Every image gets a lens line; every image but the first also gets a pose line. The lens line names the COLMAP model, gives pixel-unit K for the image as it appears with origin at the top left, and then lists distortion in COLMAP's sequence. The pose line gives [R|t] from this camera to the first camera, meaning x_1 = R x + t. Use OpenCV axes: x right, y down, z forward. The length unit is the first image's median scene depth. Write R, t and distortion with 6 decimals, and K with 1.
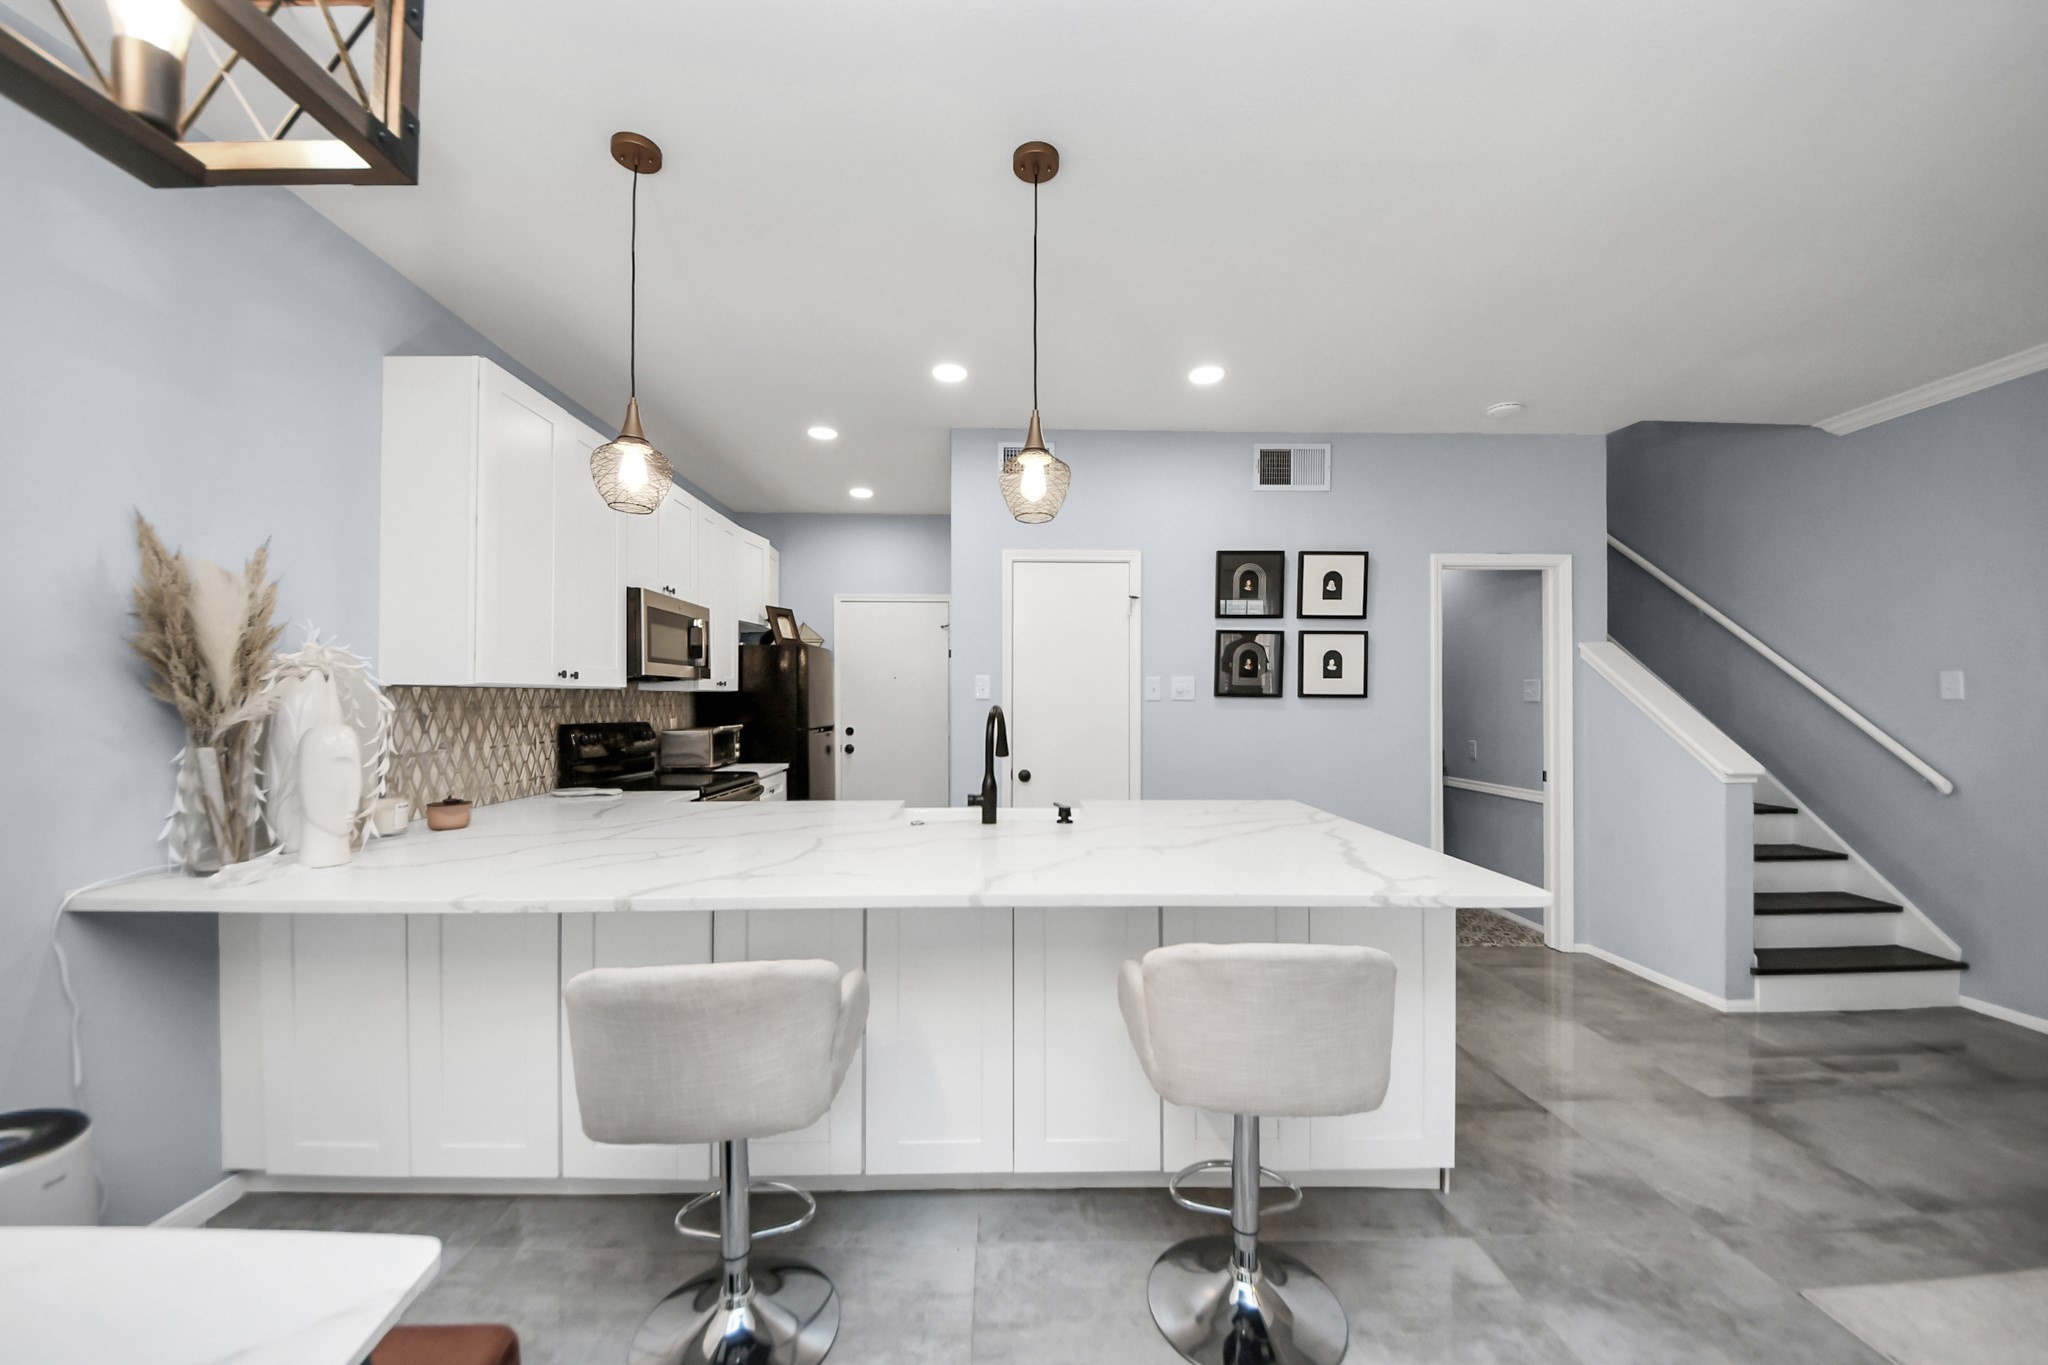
lens RADIAL K [[724.3, 0, 1027.5], [0, 724.3, 655.8], [0, 0, 1]] dist [-0.016936, -0.000205]
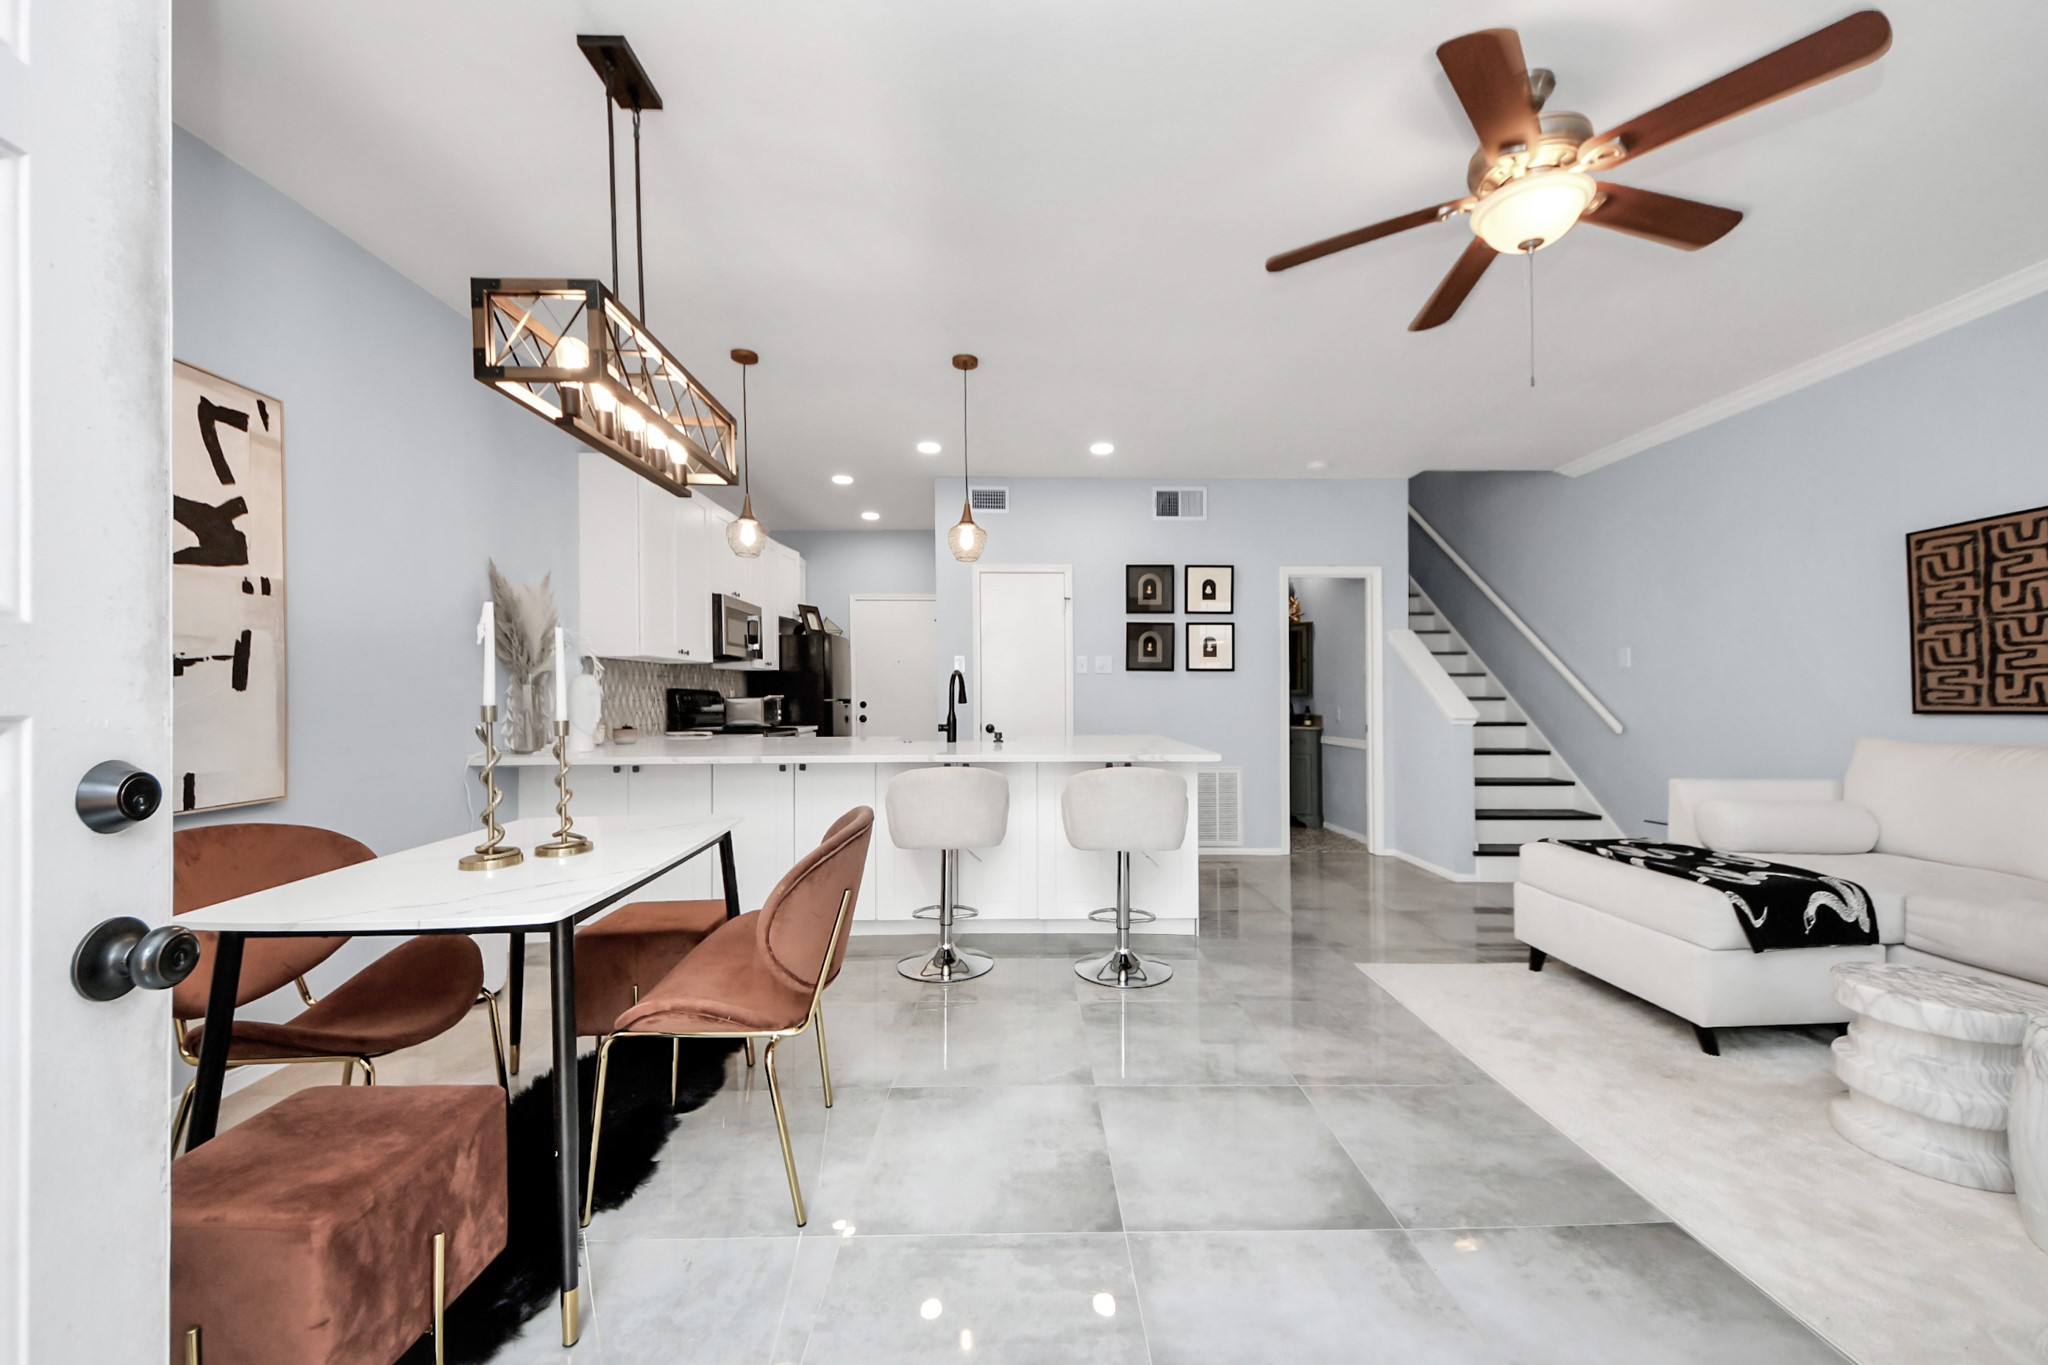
lens RADIAL K [[789.8, 0, 1022.5], [0, 789.8, 695.7], [0, 0, 1]] dist [0.001530, -0.008620]
pose [[0.999346, 0.000447, -0.036167, 0.131767], [0.001554, 0.998470, 0.055283, 0.023447], [0.036136, -0.055303, 0.997815, -0.588754]]
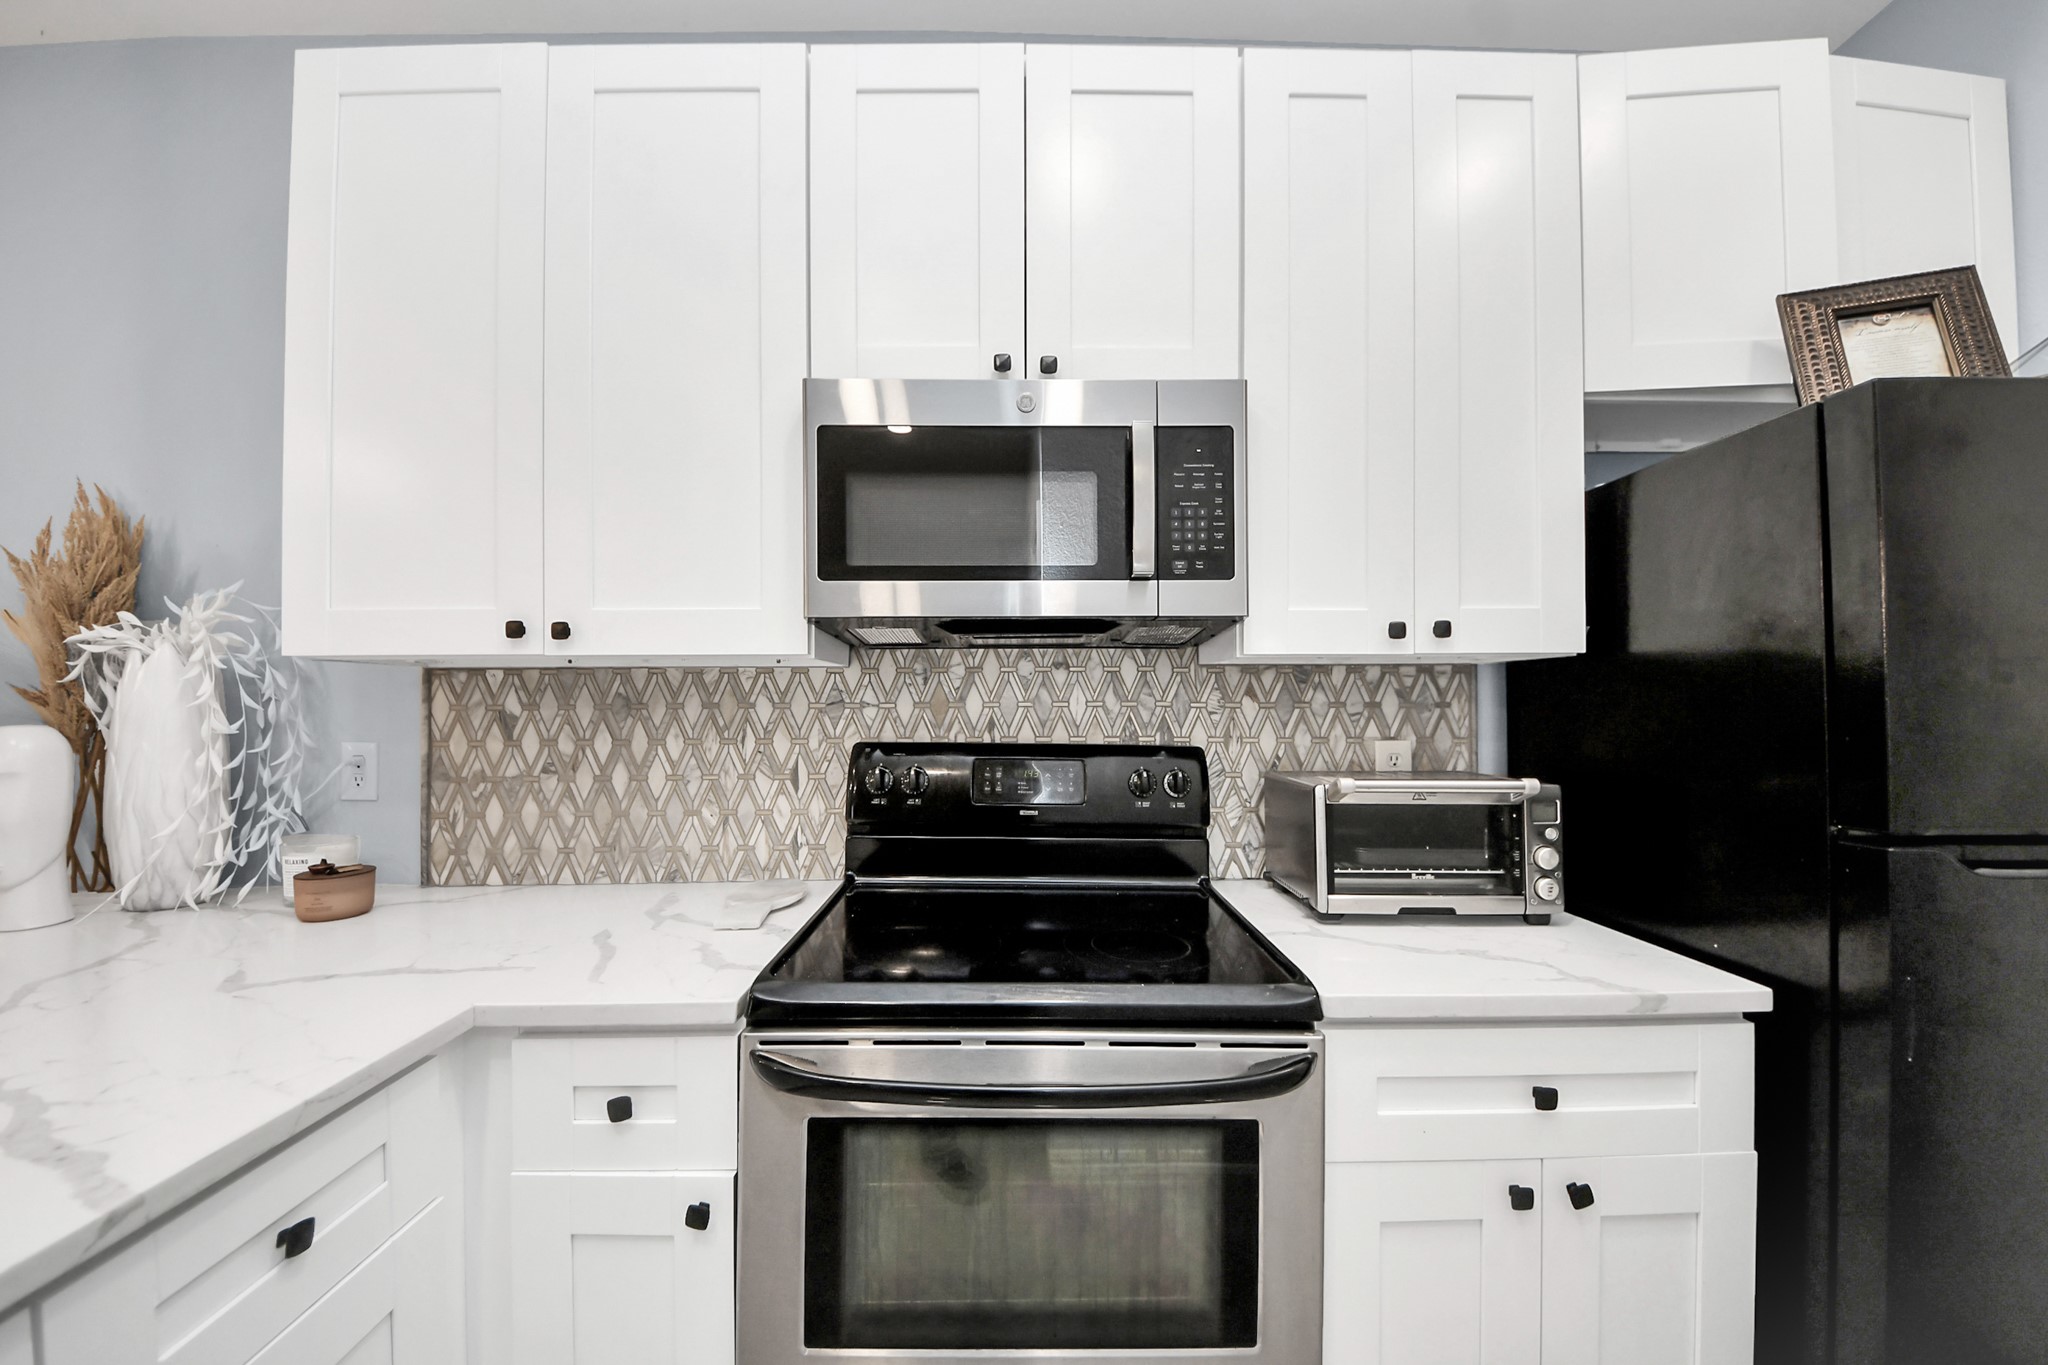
lens RADIAL K [[680.5, 0, 1041.4], [0, 680.5, 704.1], [0, 0, 1]] dist [-0.000195, -0.000034]
pose [[0.007791, 0.001005, -0.999969, -0.209886], [0.063727, 0.997966, 0.001500, 0.081665], [0.997937, -0.063736, 0.007711, 1.172977]]
